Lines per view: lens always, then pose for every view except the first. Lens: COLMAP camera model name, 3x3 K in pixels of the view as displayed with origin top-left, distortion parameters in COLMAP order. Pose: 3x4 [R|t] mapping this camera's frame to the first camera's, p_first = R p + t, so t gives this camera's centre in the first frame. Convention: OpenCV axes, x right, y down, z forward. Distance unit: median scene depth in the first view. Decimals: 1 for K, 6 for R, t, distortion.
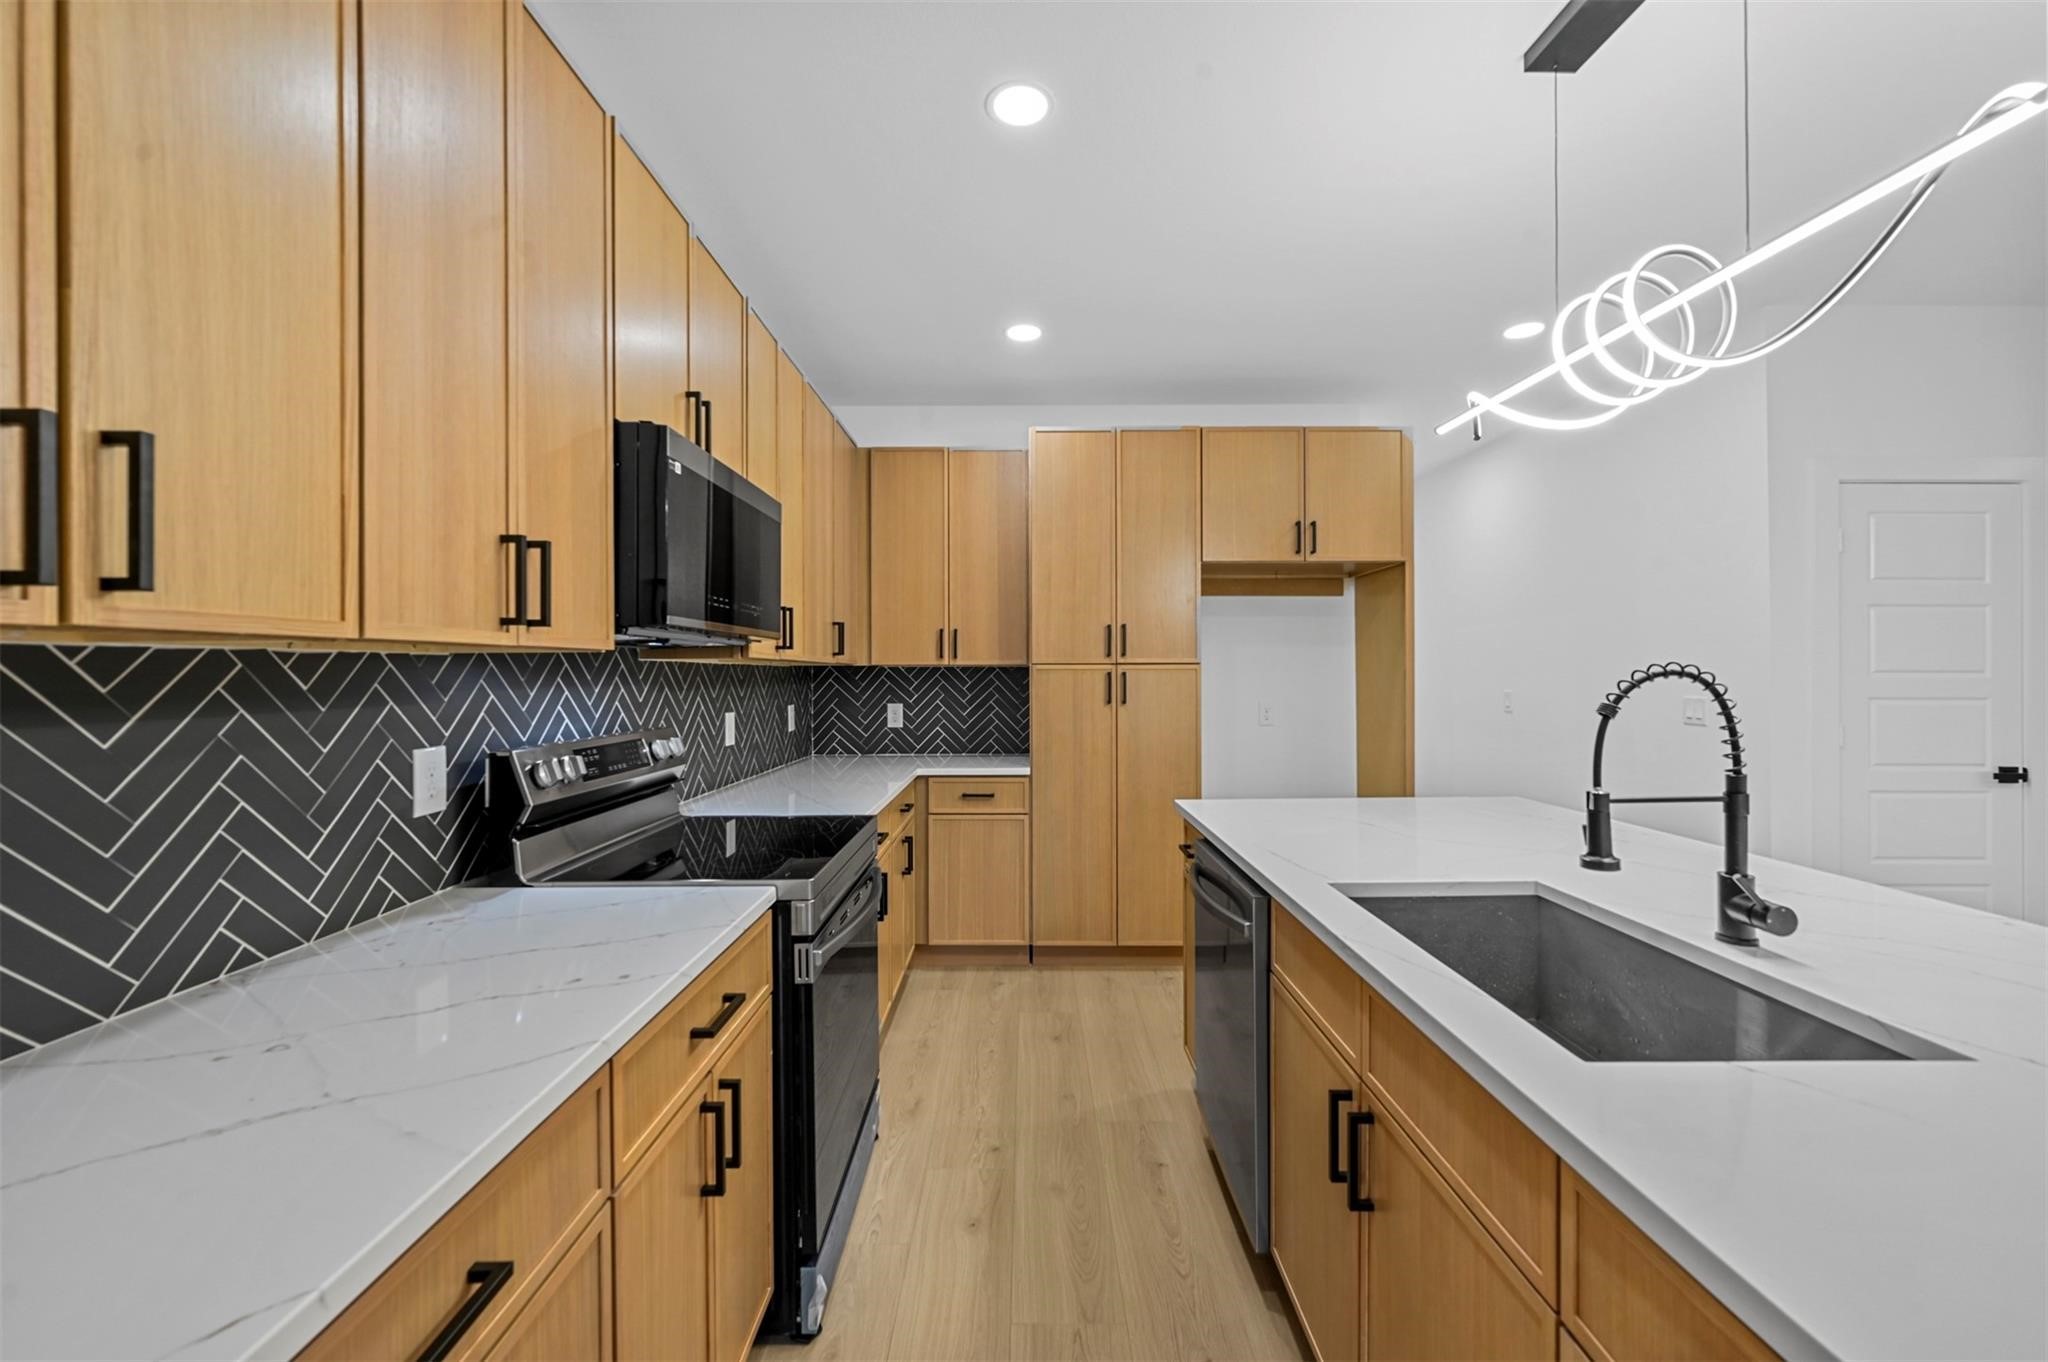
lens RADIAL K [[810.4, 0, 1015.3], [0, 810.4, 679.1], [0, 0, 1]] dist [0.000483, 0.000397]
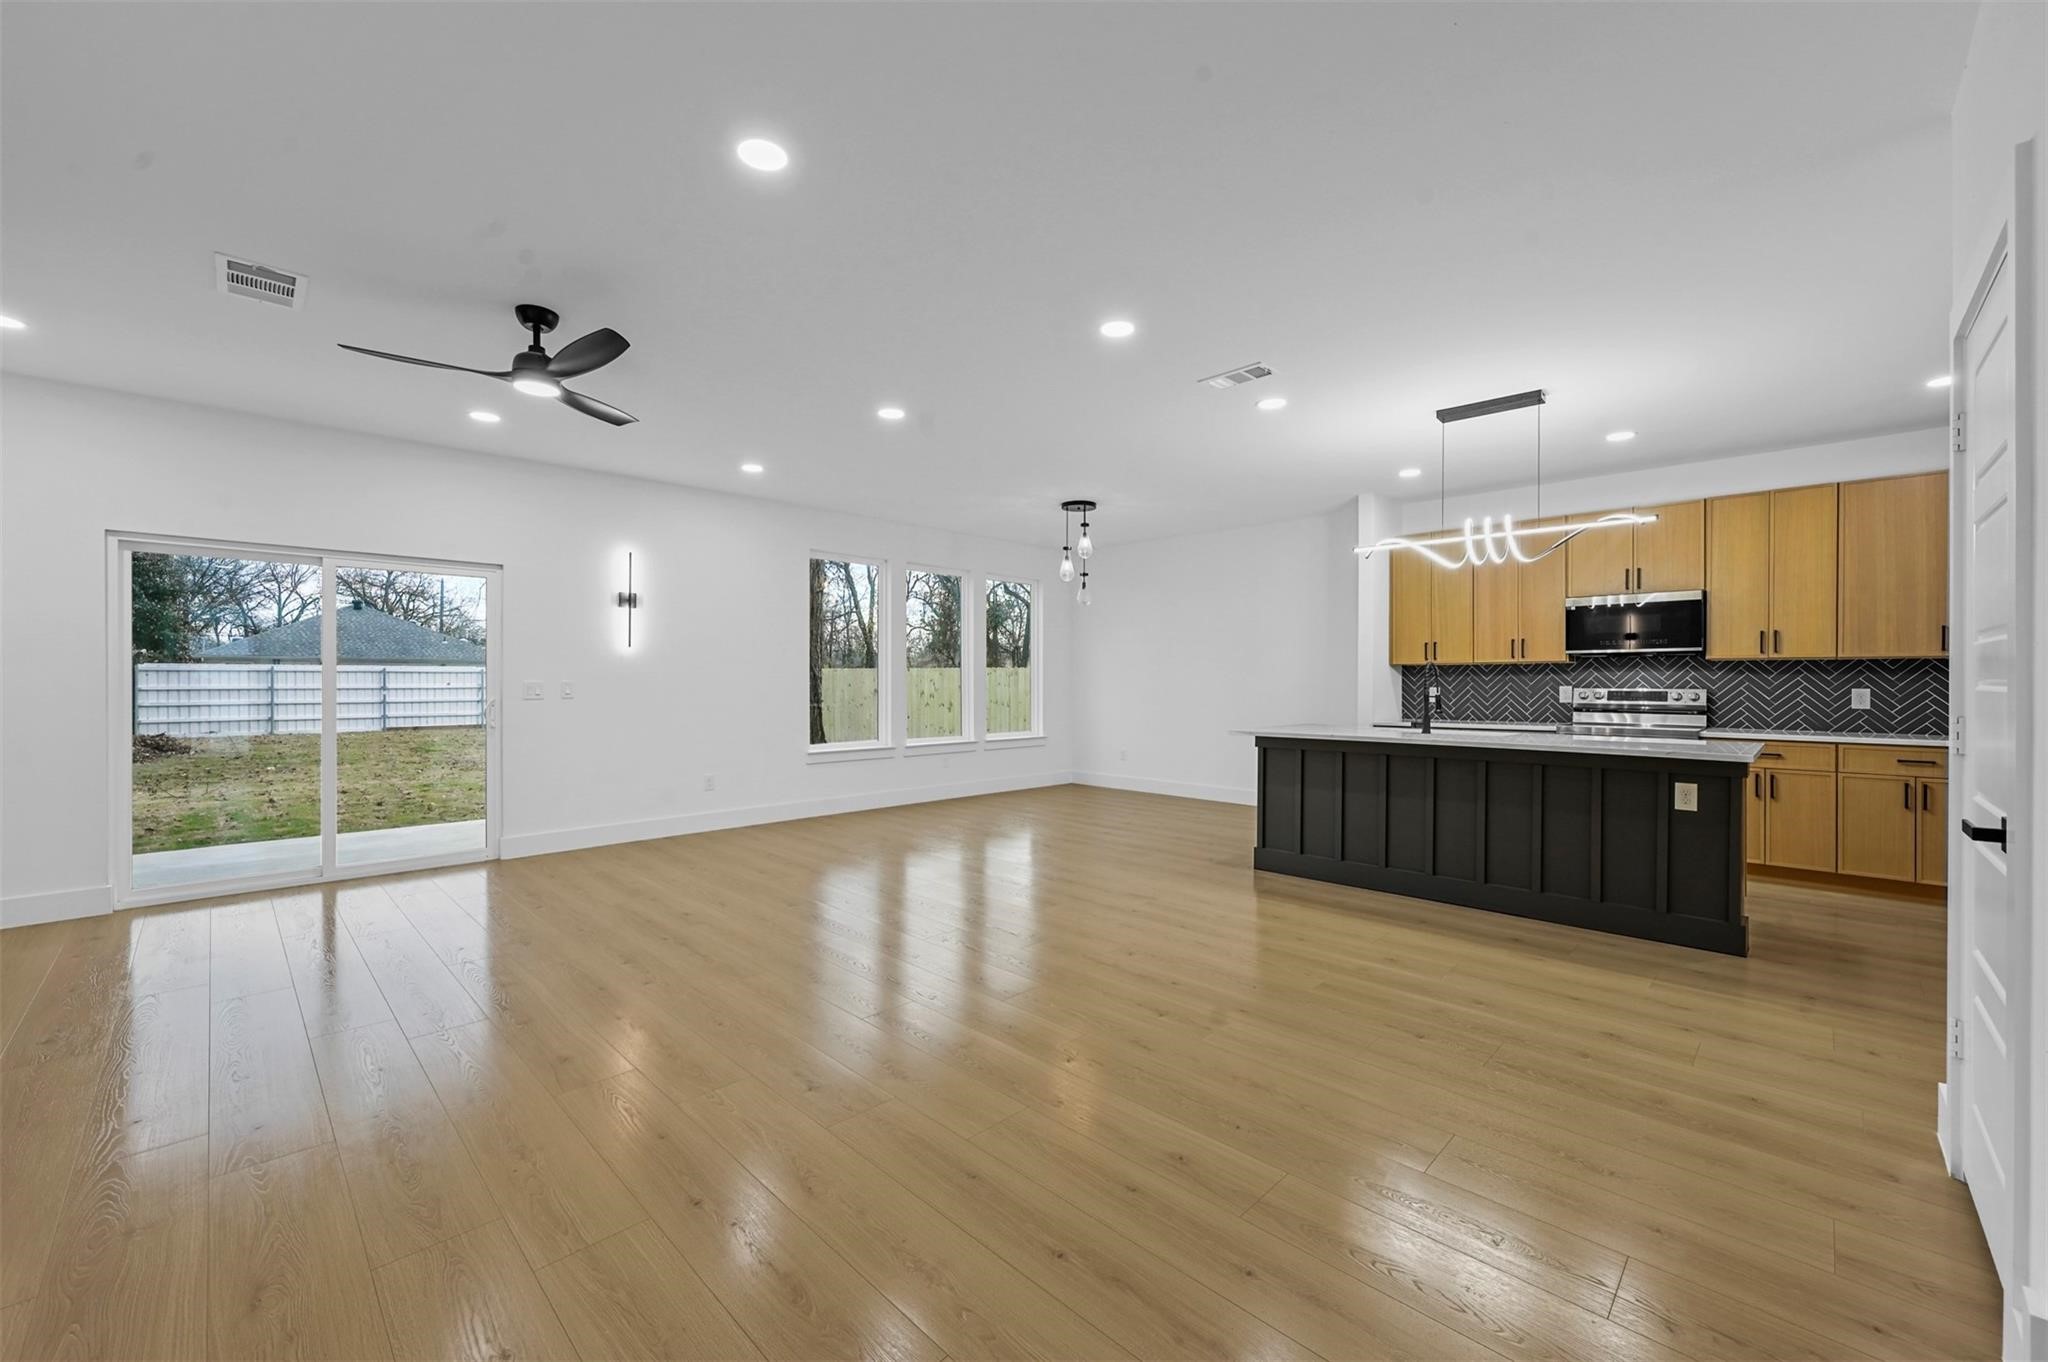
lens RADIAL K [[810.4, 0, 1019.6], [0, 810.4, 678.9], [0, 0, 1]] dist [0.000483, 0.000397]
pose [[-0.688765, 0.002071, -0.724982, 1.963421], [-0.002519, 0.999983, 0.005251, 0.017045], [0.724980, 0.005443, -0.688748, 0.876242]]
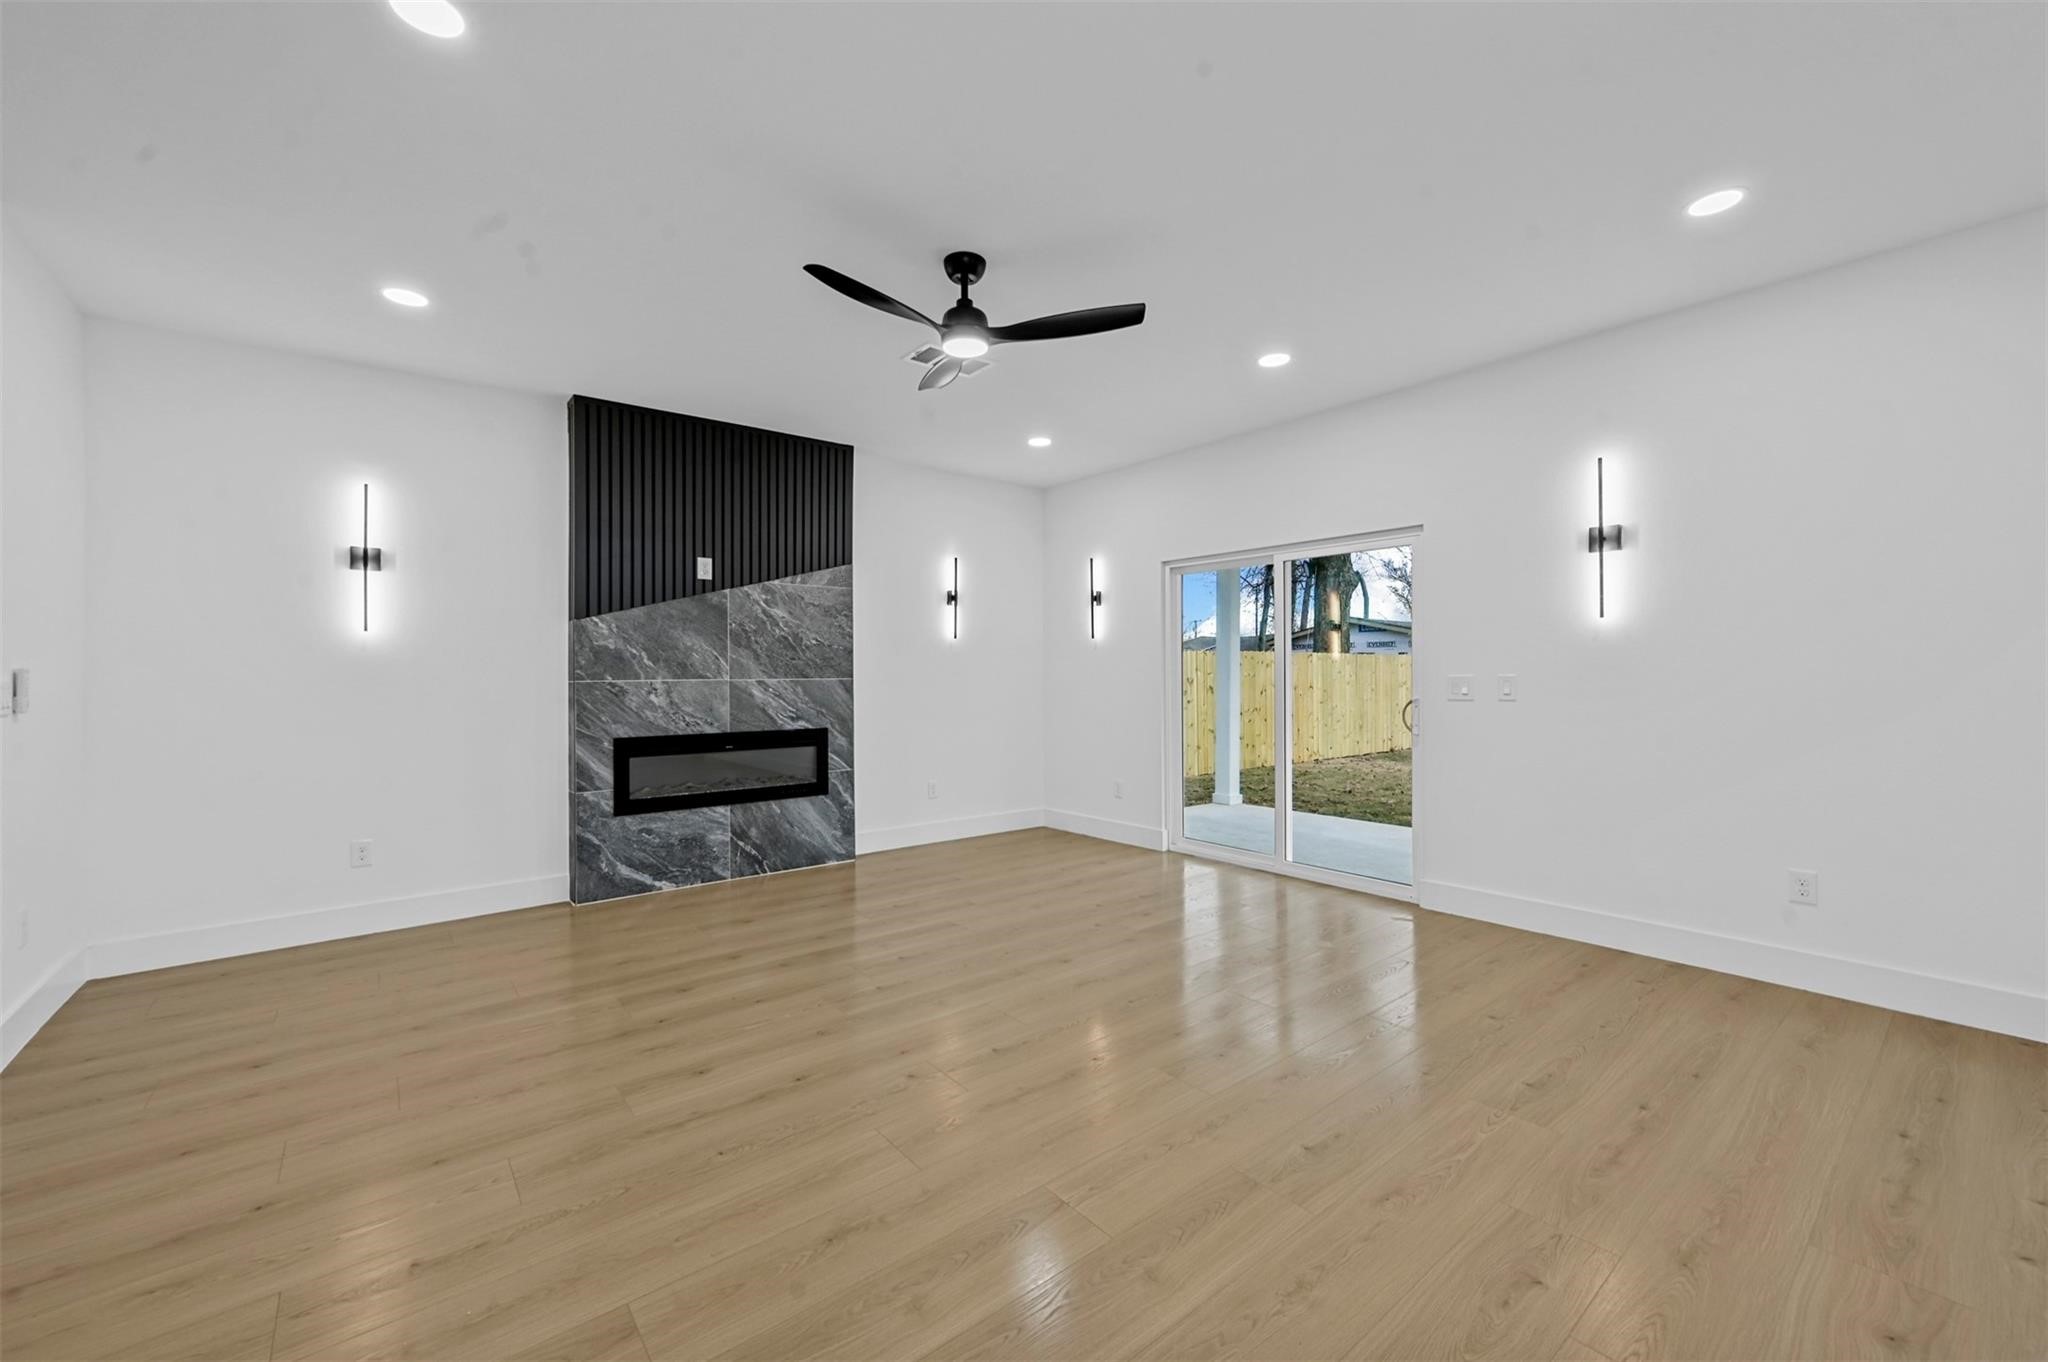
lens RADIAL K [[810.4, 0, 1020.1], [0, 810.4, 675.7], [0, 0, 1]] dist [0.000483, 0.000397]
pose [[-0.640555, 0.004048, 0.767902, 0.846958], [0.009360, 0.999953, 0.002536, 0.025294], [-0.767856, 0.008812, -0.640562, 0.264809]]
